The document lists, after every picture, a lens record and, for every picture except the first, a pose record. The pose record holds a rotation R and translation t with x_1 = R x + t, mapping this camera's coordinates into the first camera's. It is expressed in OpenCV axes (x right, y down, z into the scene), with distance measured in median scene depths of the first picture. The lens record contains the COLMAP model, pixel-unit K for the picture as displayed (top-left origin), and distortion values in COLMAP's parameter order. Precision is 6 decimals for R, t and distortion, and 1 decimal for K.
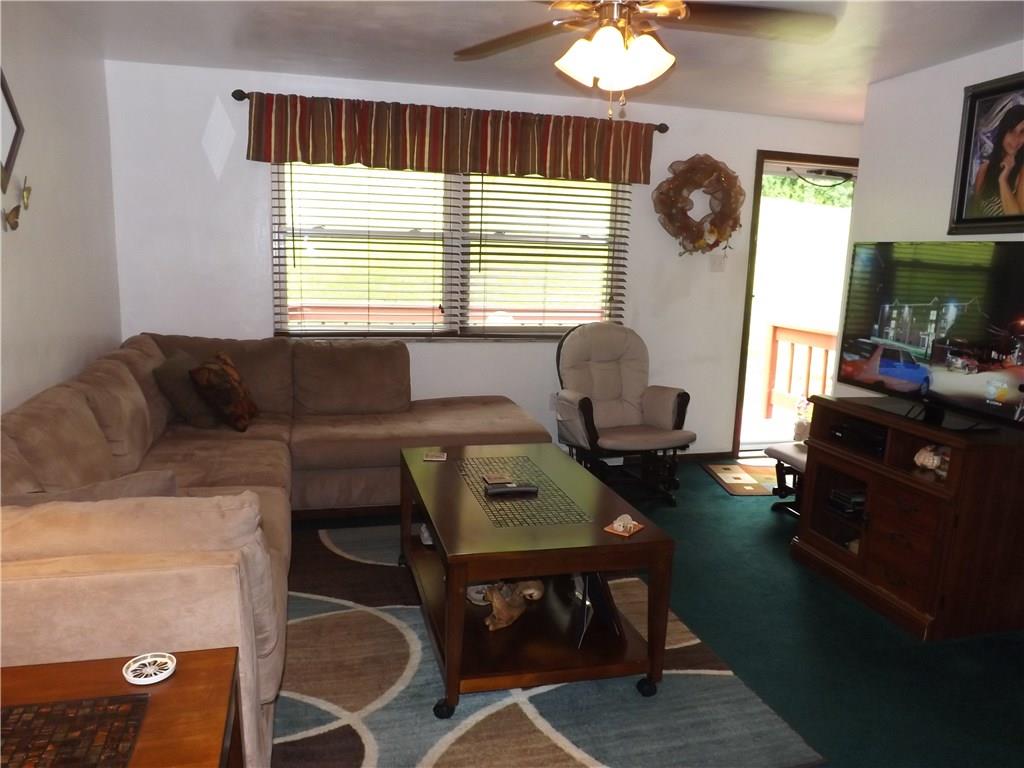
lens RADIAL K [[762.0, 0, 512.0], [0, 762.0, 390.4], [0, 0, 1]] dist [-0.045257, -0.008625]
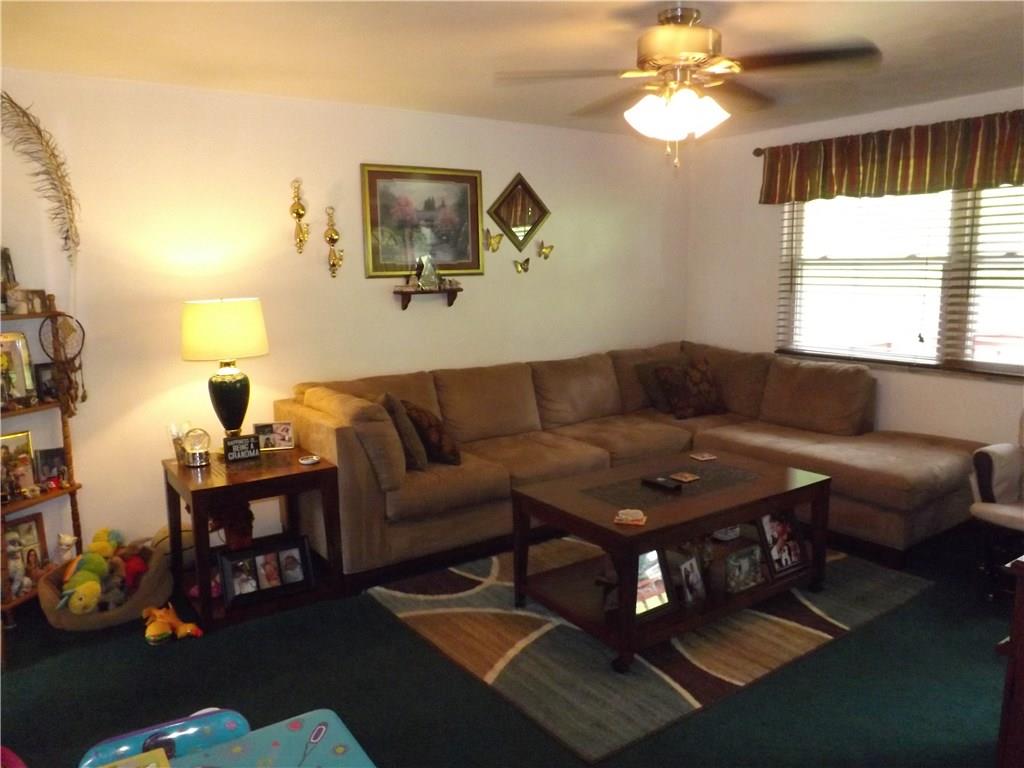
lens RADIAL K [[762.0, 0, 515.1], [0, 762.0, 384.2], [0, 0, 1]] dist [-0.045257, -0.008625]
pose [[0.344990, 0.107996, -0.932372, 0.633162], [-0.144871, 0.987582, 0.060787, -0.036877], [0.927359, 0.114103, 0.356352, 0.227399]]
